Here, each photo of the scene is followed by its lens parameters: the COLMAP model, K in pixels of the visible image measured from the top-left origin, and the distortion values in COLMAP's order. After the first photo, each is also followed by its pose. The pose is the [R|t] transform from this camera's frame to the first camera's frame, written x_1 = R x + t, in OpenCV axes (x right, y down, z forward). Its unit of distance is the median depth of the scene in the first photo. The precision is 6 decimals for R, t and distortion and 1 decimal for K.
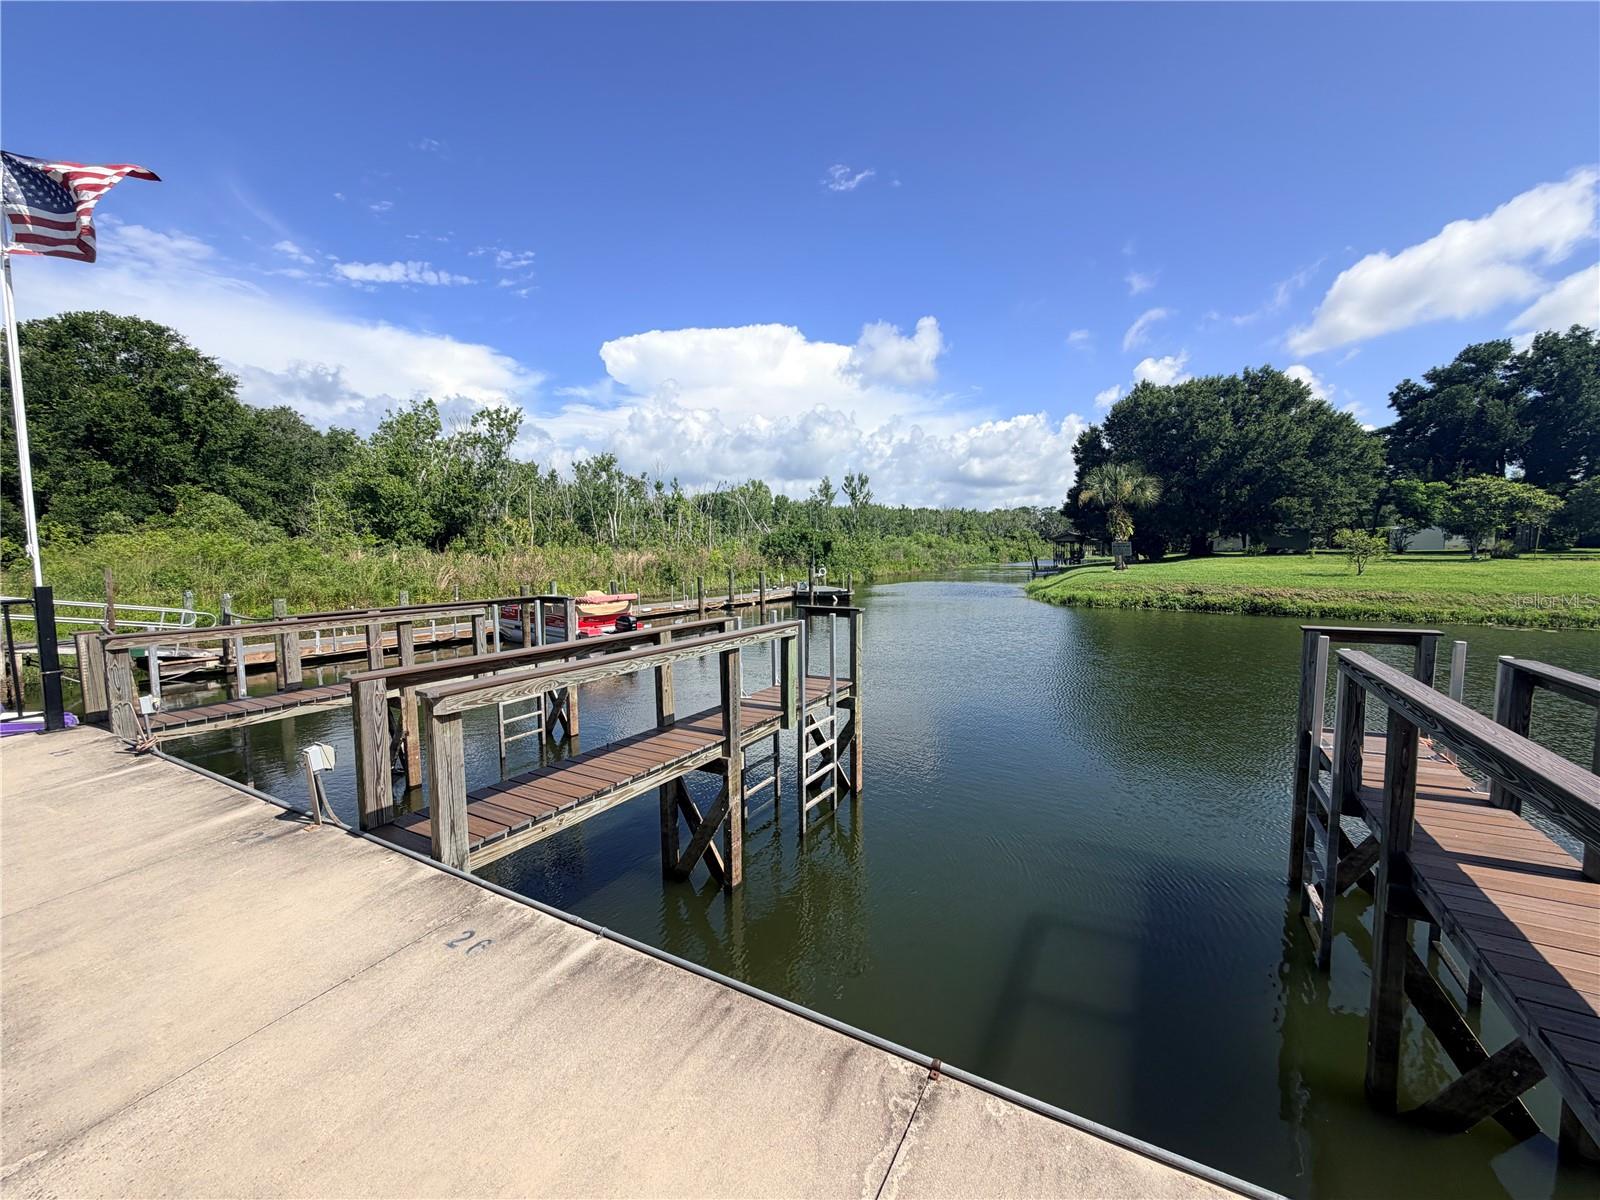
lens RADIAL K [[642.8, 0, 807.6], [0, 642.8, 595.2], [0, 0, 1]] dist [0.000943, 0.000274]
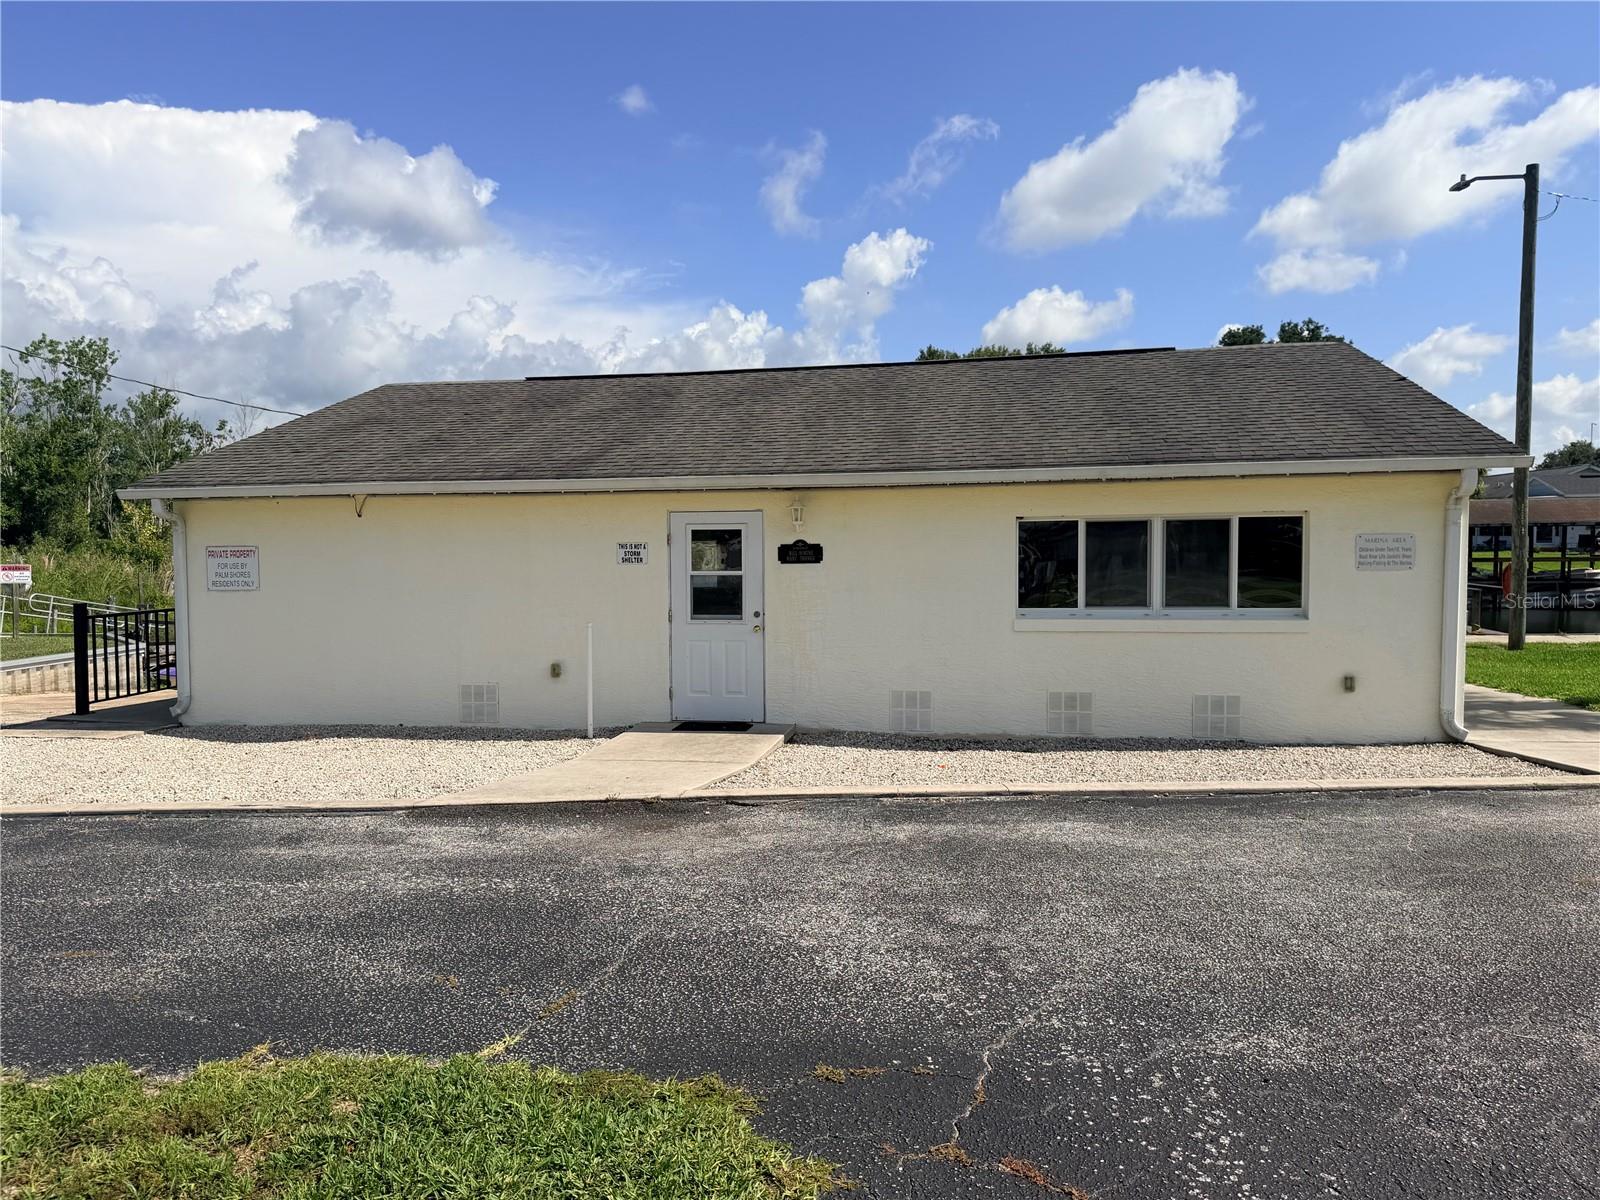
lens RADIAL K [[1128.0, 0, 805.1], [0, 1128.0, 604.4], [0, 0, 1]] dist [0.030208, -0.006424]
pose [[0.935080, -0.026203, 0.353468, -0.181192], [0.030259, 0.999524, -0.005953, 0.017140], [-0.353144, 0.016262, 0.935428, -0.356759]]
